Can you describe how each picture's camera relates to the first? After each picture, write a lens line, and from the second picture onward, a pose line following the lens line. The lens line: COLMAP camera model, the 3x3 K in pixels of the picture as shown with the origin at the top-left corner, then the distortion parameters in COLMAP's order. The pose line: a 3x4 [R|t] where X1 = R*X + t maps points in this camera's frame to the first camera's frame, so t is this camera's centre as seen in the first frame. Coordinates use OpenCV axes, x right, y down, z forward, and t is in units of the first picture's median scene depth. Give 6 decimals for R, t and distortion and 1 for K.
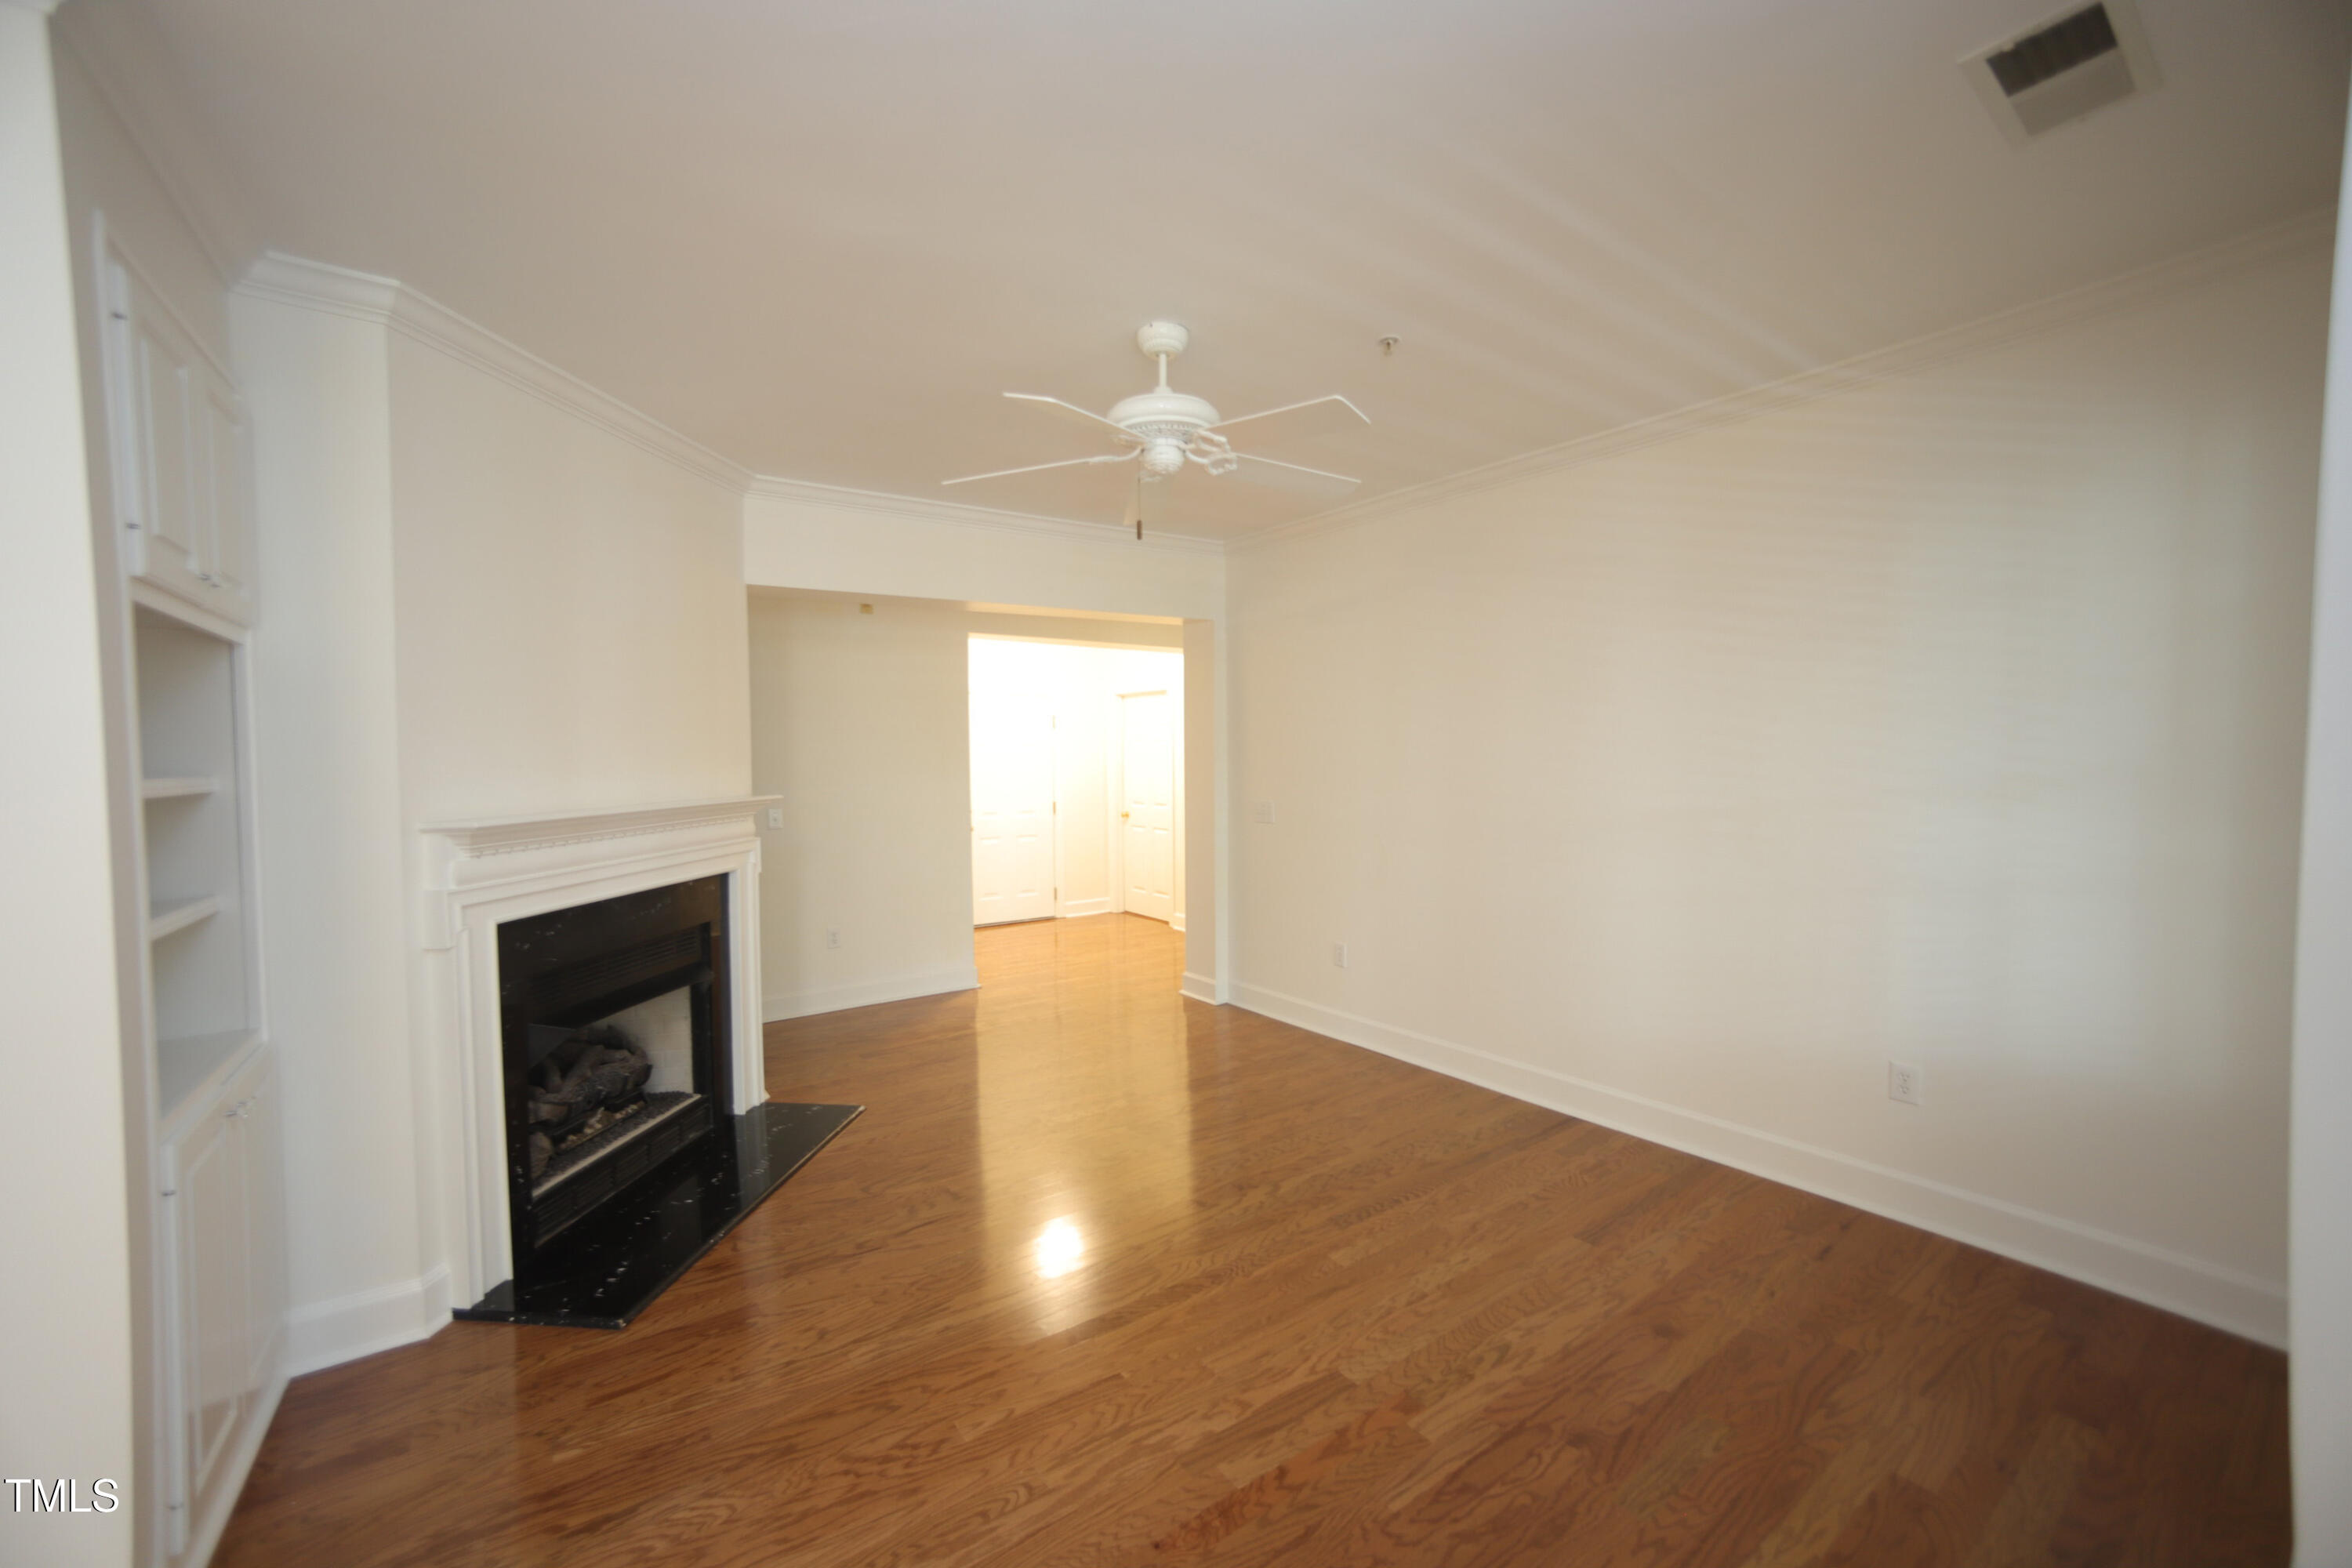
lens RADIAL K [[938.5, 0, 1170.3], [0, 938.5, 782.9], [0, 0, 1]] dist [-0.053146, 0.022818]
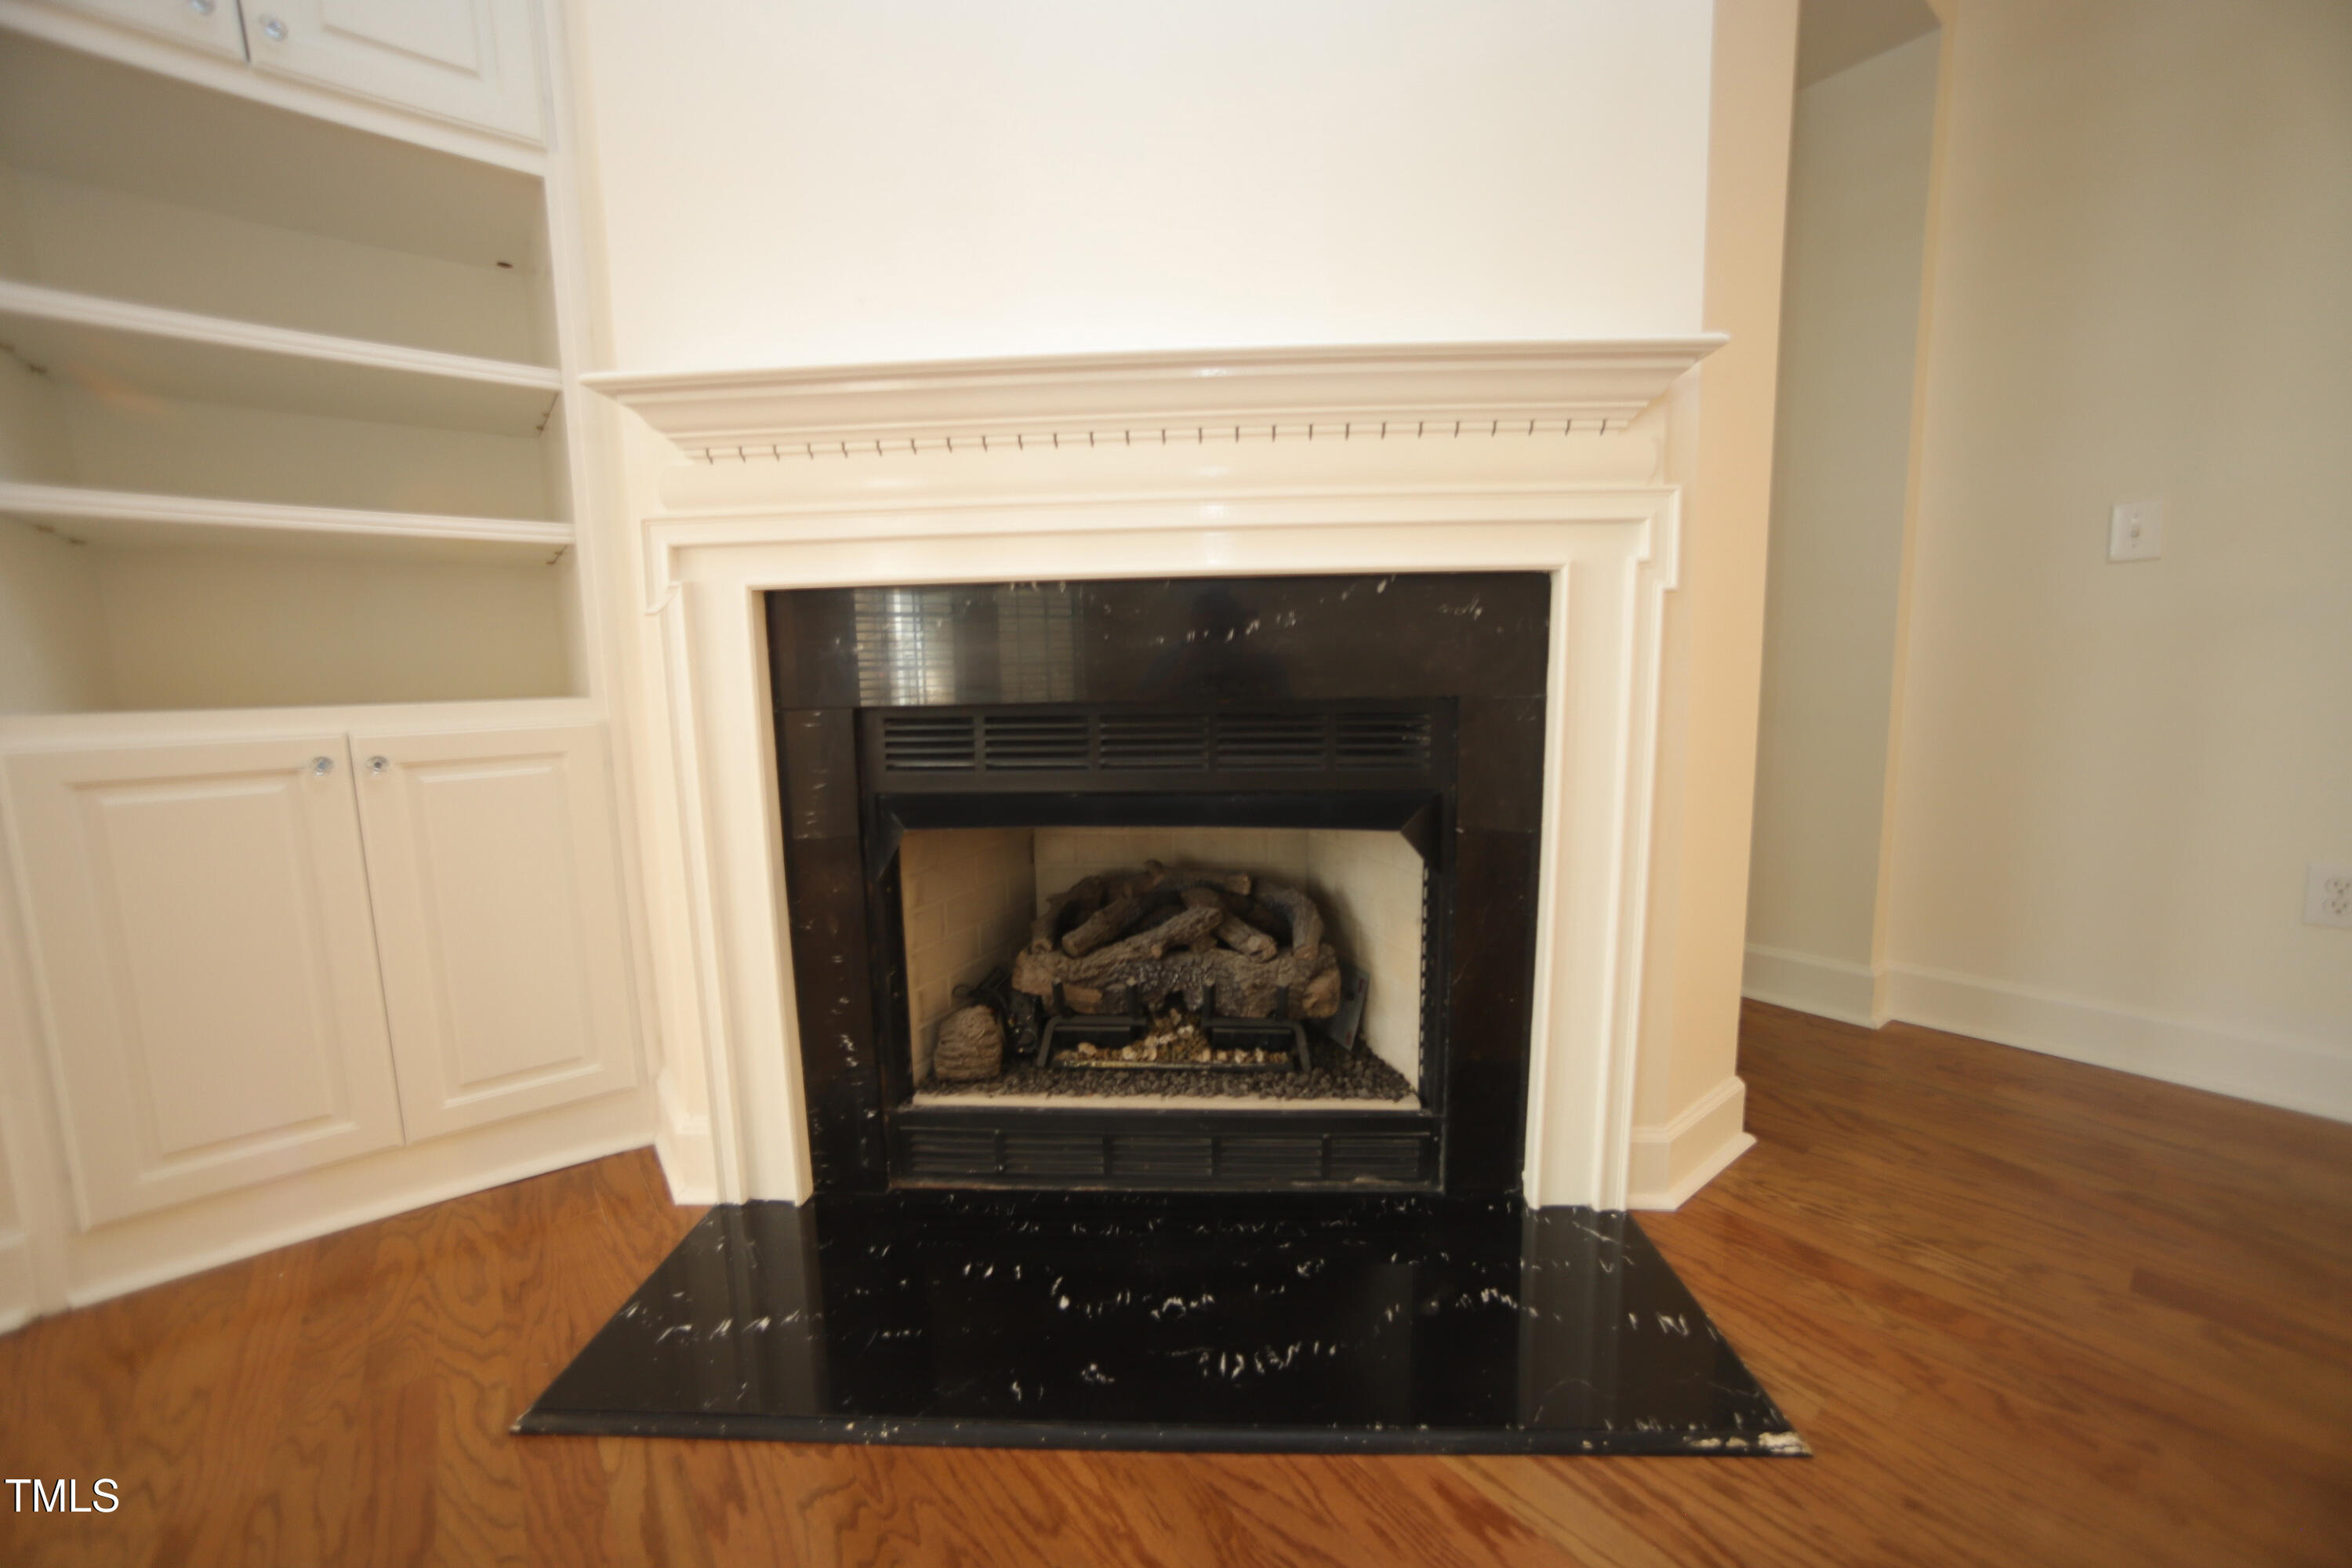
lens RADIAL K [[938.5, 0, 1170.3], [0, 938.5, 782.9], [0, 0, 1]] dist [-0.053146, 0.022818]
pose [[0.030036, 0.104840, -0.994035, -0.112129], [-0.005483, 0.994486, 0.104722, 0.156939], [0.999534, 0.002305, 0.030445, 0.923628]]
